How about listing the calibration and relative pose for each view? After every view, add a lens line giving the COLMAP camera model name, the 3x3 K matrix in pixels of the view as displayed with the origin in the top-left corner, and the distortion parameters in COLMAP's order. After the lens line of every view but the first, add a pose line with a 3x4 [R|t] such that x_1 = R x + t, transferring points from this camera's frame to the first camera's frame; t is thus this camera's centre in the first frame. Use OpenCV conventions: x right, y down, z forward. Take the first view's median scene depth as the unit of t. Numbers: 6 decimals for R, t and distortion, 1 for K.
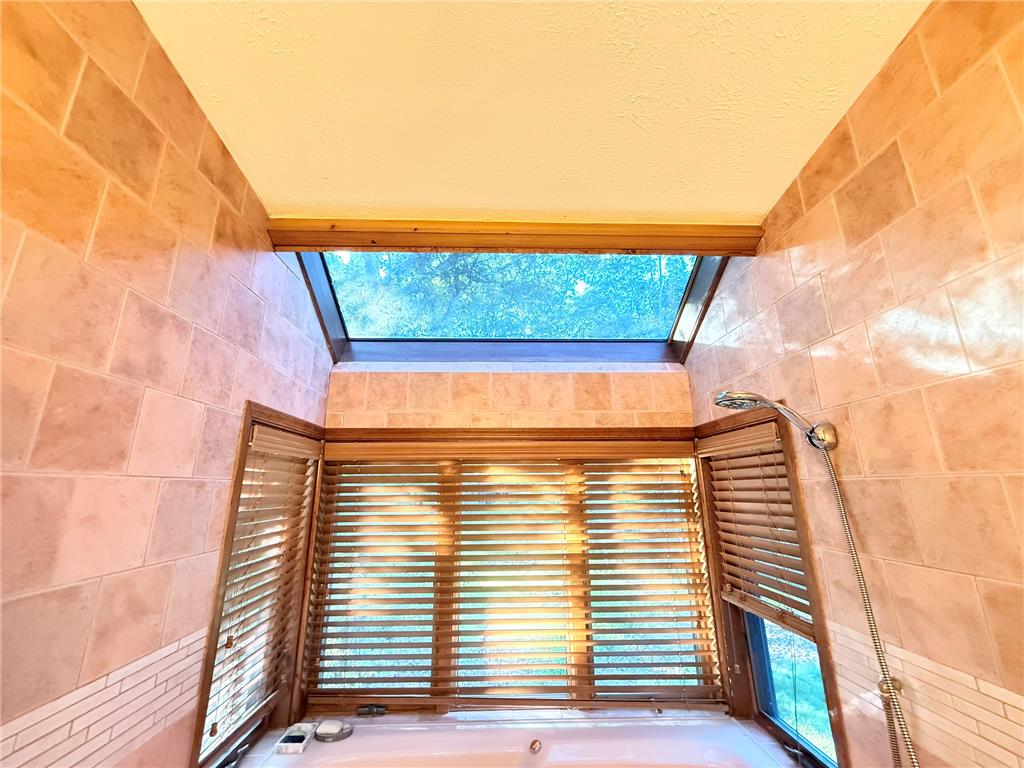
lens RADIAL K [[409.3, 0, 508.5], [0, 409.3, 383.9], [0, 0, 1]] dist [0.001472, -0.000771]
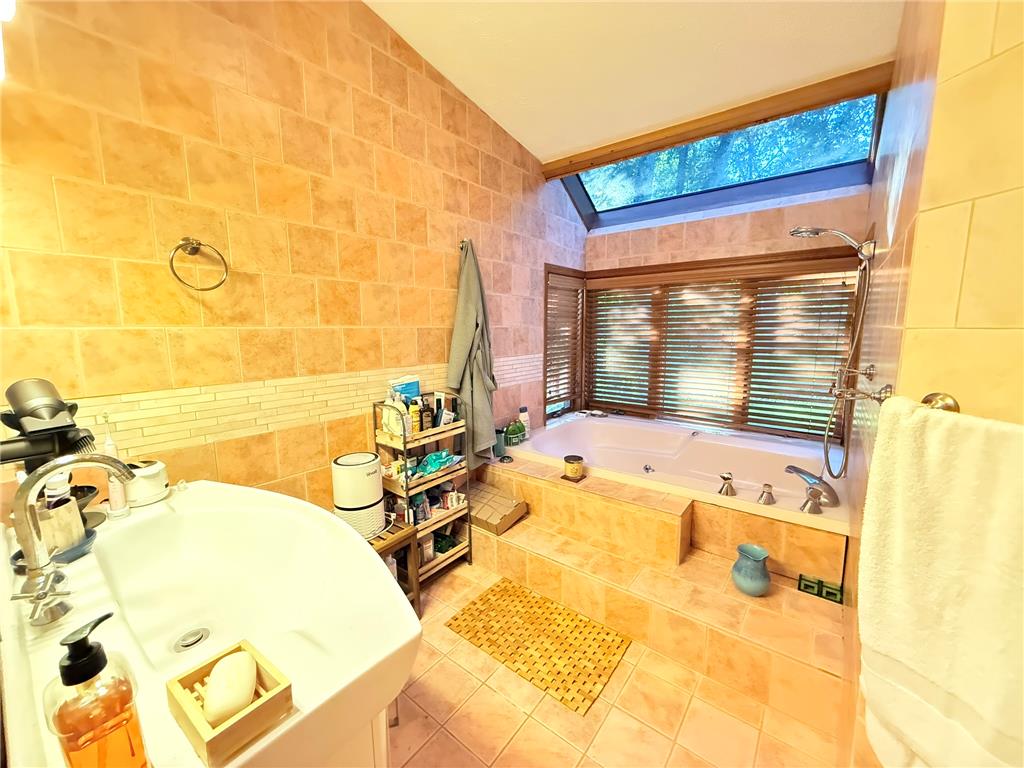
lens RADIAL K [[409.3, 0, 508.5], [0, 409.3, 384.1], [0, 0, 1]] dist [0.001472, -0.000771]
pose [[0.765858, 0.090507, -0.636609, 0.542162], [0.161680, 0.931132, 0.326884, -0.082793], [0.622352, -0.353274, 0.698481, -0.717160]]
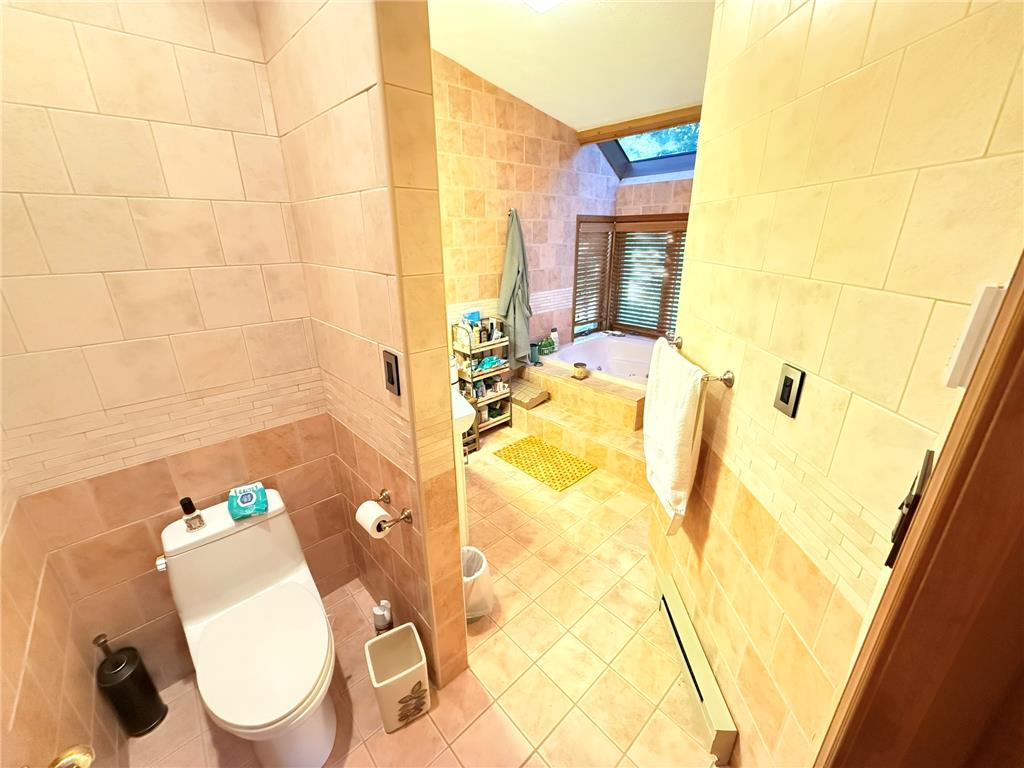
lens RADIAL K [[409.3, 0, 509.0], [0, 409.3, 384.5], [0, 0, 1]] dist [0.001472, -0.000771]
pose [[0.653205, 0.259650, -0.711270, 1.092626], [0.195225, 0.849853, 0.489528, -0.349584], [0.731580, -0.458620, 0.504438, -1.043865]]
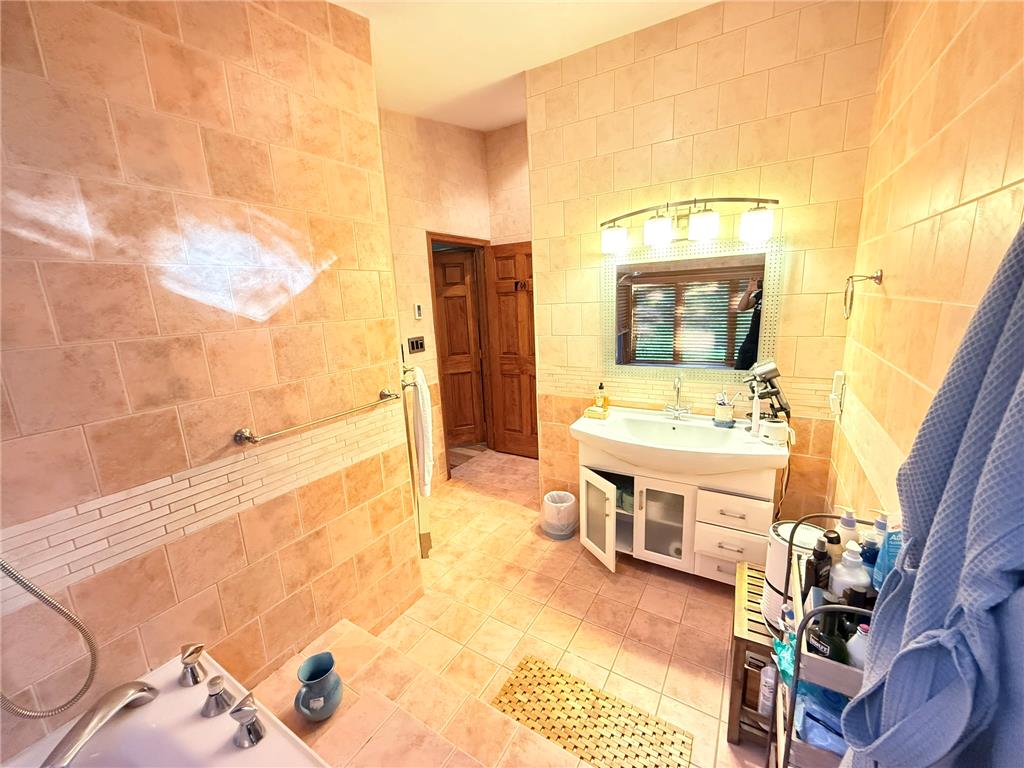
lens RADIAL K [[409.3, 0, 510.8], [0, 409.3, 382.1], [0, 0, 1]] dist [0.001472, -0.000771]
pose [[-0.836692, -0.073654, 0.542698, -0.308754], [-0.089131, 0.996017, -0.002239, 0.114769], [-0.540372, -0.050245, -0.839925, 0.681065]]
